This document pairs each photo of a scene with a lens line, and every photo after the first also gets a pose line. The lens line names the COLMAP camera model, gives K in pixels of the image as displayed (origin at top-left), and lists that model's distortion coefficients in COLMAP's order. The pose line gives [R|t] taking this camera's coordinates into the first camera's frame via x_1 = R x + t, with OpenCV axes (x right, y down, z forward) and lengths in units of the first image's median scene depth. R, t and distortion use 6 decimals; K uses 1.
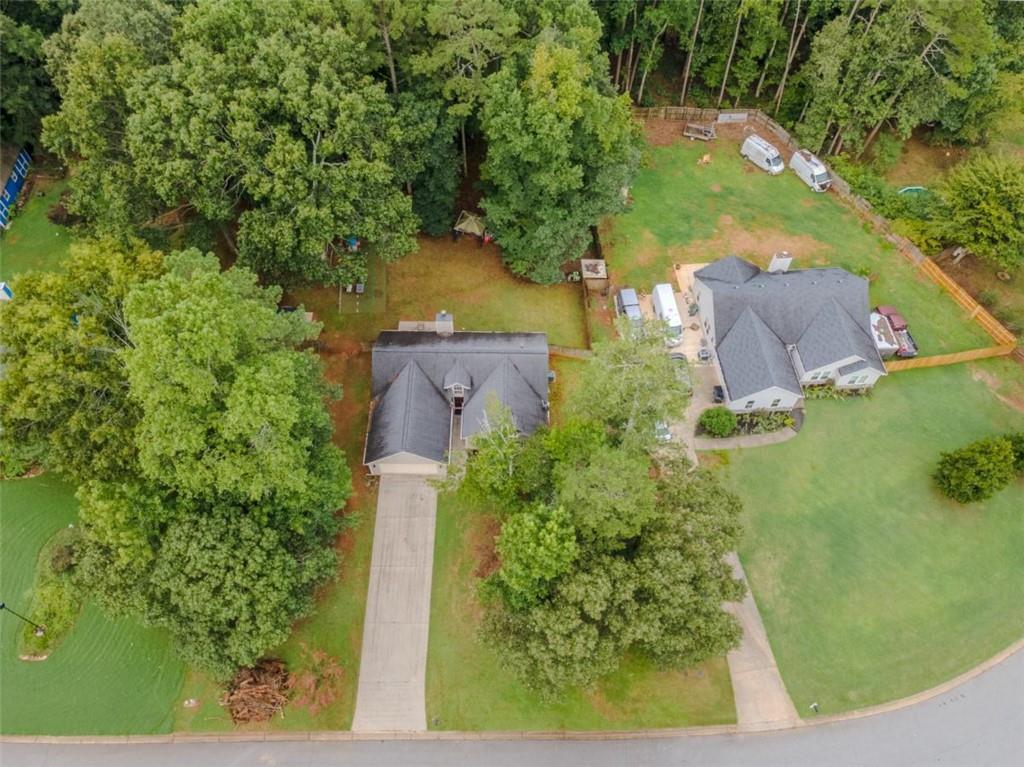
lens RADIAL K [[754.0, 0, 508.7], [0, 754.0, 379.8], [0, 0, 1]] dist [0.005039, 0.053429]
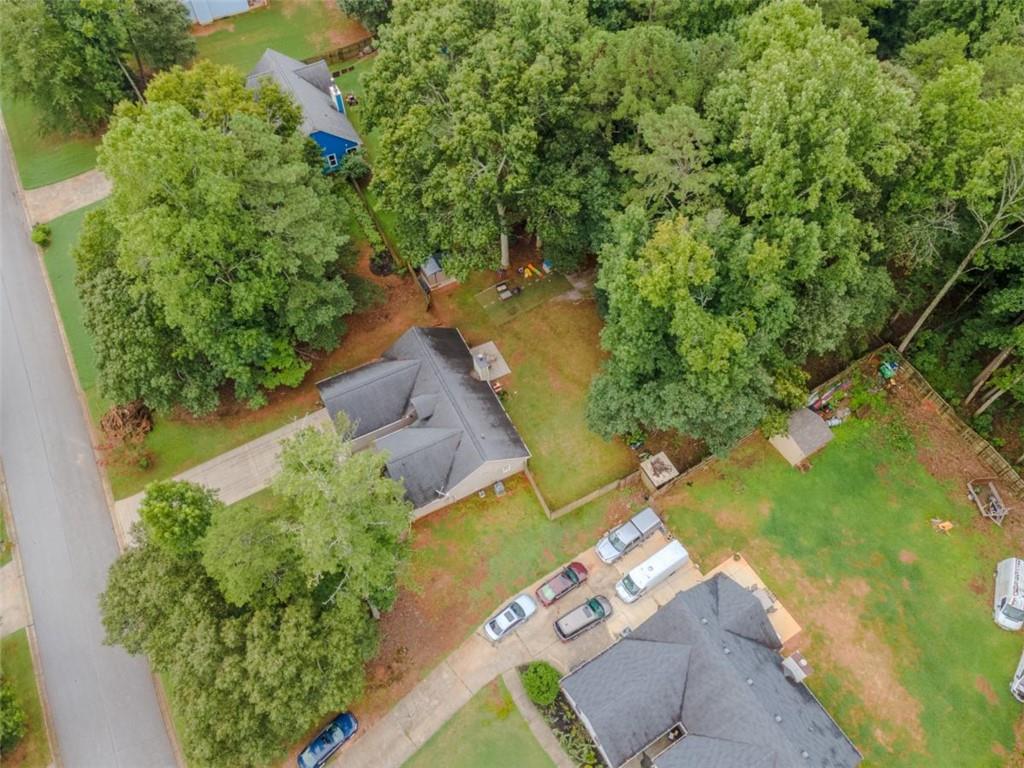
lens RADIAL K [[754.0, 0, 508.7], [0, 754.0, 380.3], [0, 0, 1]] dist [0.005039, 0.053429]
pose [[0.461610, 0.736387, -0.494621, 0.426928], [-0.736120, 0.629129, 0.249649, -0.333500], [0.495019, 0.248860, 0.832481, 0.213366]]
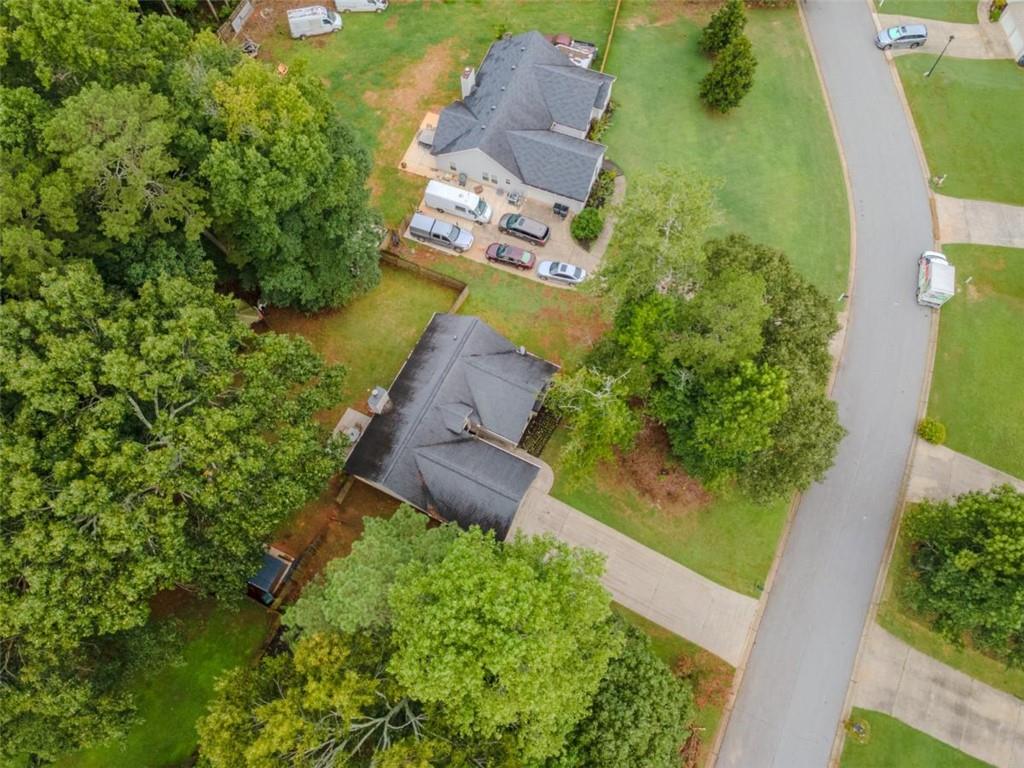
lens RADIAL K [[754.0, 0, 508.7], [0, 754.0, 380.3], [0, 0, 1]] dist [0.005039, 0.053429]
pose [[0.435989, -0.838261, 0.327463, -0.283910], [0.758143, 0.538167, 0.368233, -0.291734], [-0.484905, 0.087718, 0.870157, 0.178754]]
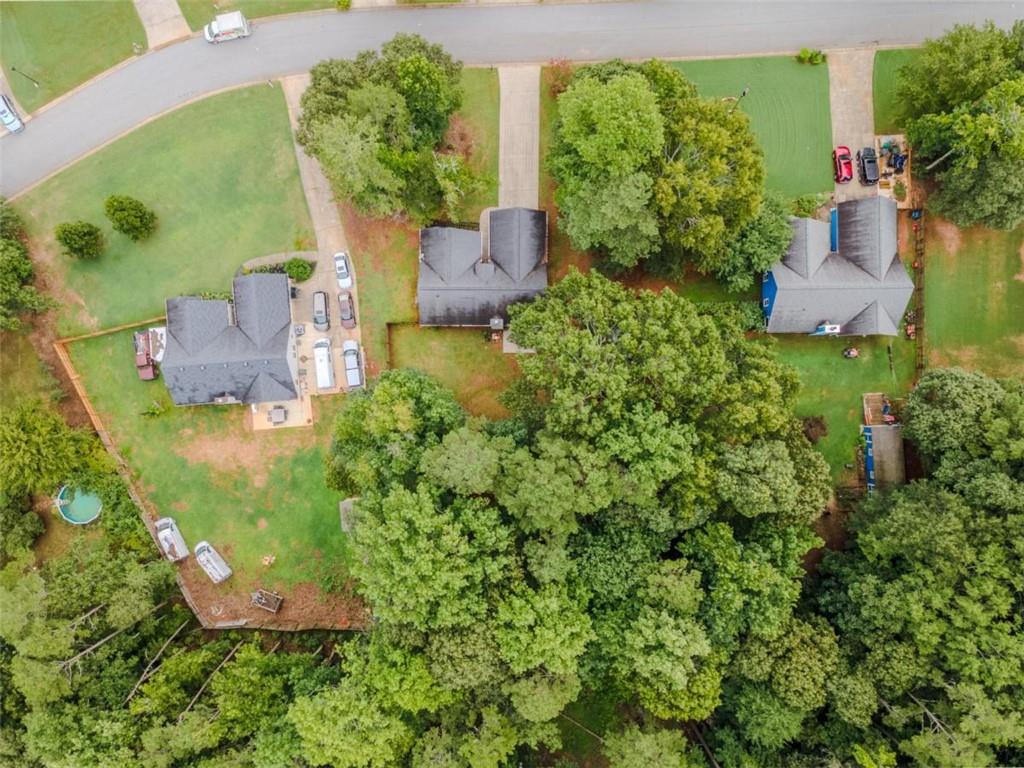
lens RADIAL K [[754.0, 0, 508.7], [0, 754.0, 380.3], [0, 0, 1]] dist [0.005039, 0.053429]
pose [[-0.999982, 0.005841, -0.001120, -0.103455], [-0.005463, -0.827706, 0.561136, -0.889981], [0.002351, 0.561132, 0.827723, -0.023138]]
